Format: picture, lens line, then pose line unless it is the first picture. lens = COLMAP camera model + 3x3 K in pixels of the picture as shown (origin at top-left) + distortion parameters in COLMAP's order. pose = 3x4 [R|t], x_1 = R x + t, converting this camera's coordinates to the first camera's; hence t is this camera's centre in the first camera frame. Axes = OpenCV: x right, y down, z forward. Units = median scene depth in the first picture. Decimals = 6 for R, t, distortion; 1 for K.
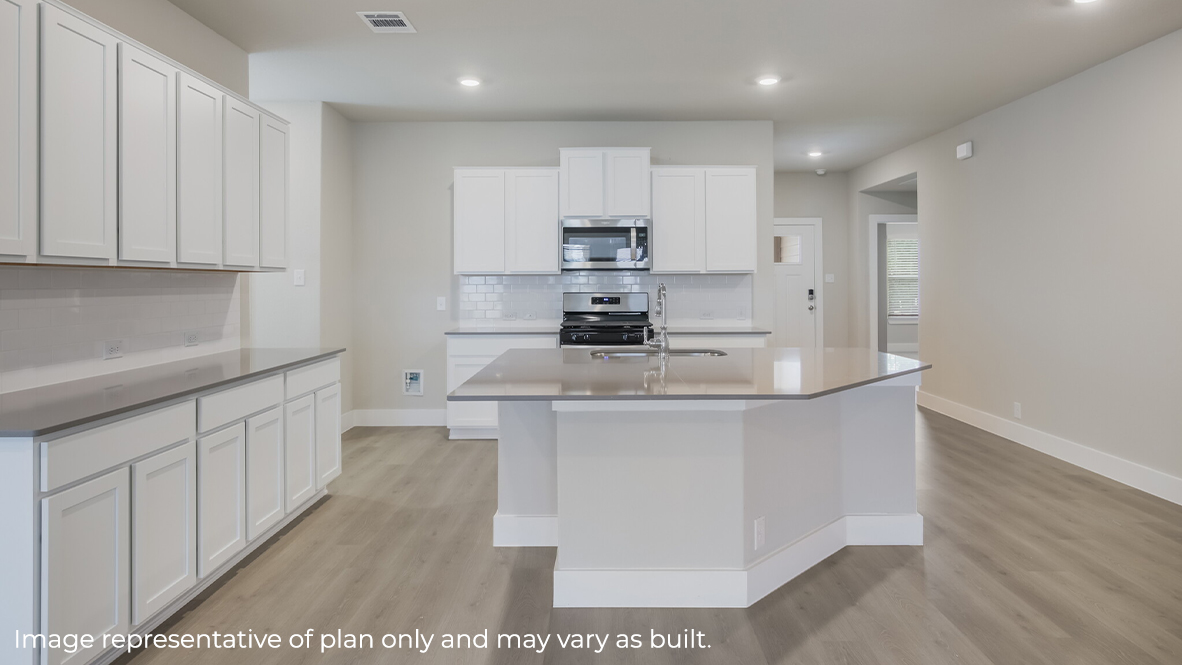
lens RADIAL K [[704.6, 0, 601.1], [0, 704.6, 285.1], [0, 0, 1]] dist [0.004002, -0.003202]
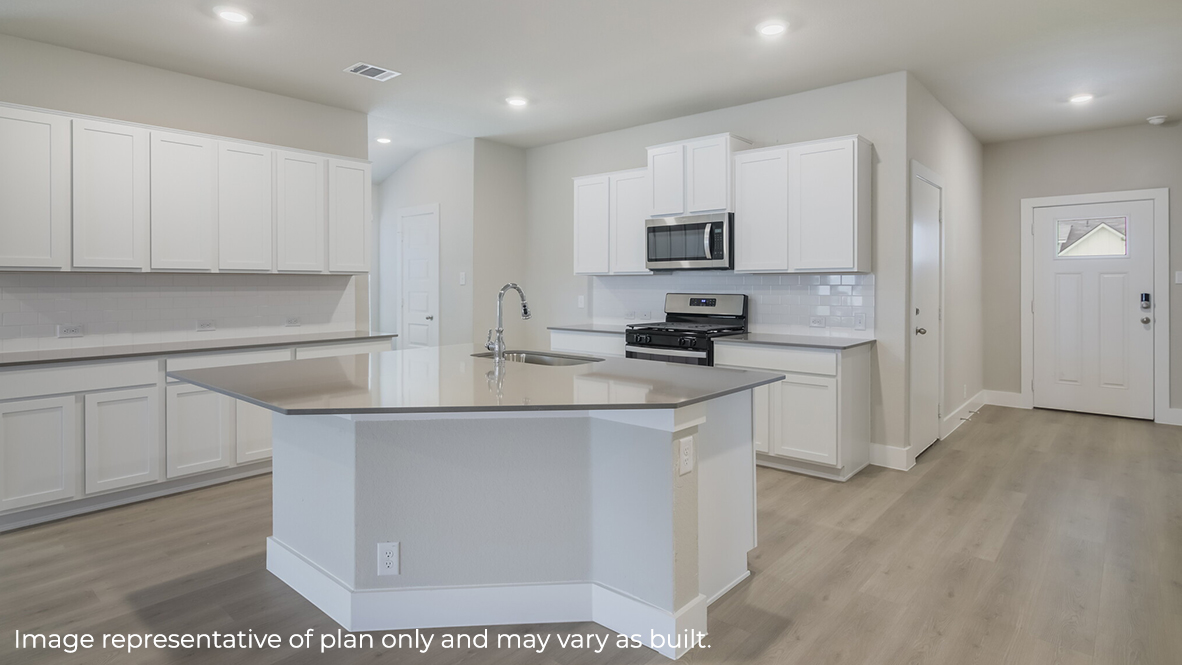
lens RADIAL K [[635.5, 0, 591.2], [0, 635.5, 289.1], [0, 0, 1]] dist [-0.001977, -0.000303]
pose [[0.747493, 0.007151, -0.664231, 0.474745], [-0.002882, 0.999968, 0.007521, -0.001263], [0.664264, -0.003708, 0.747489, 0.277522]]
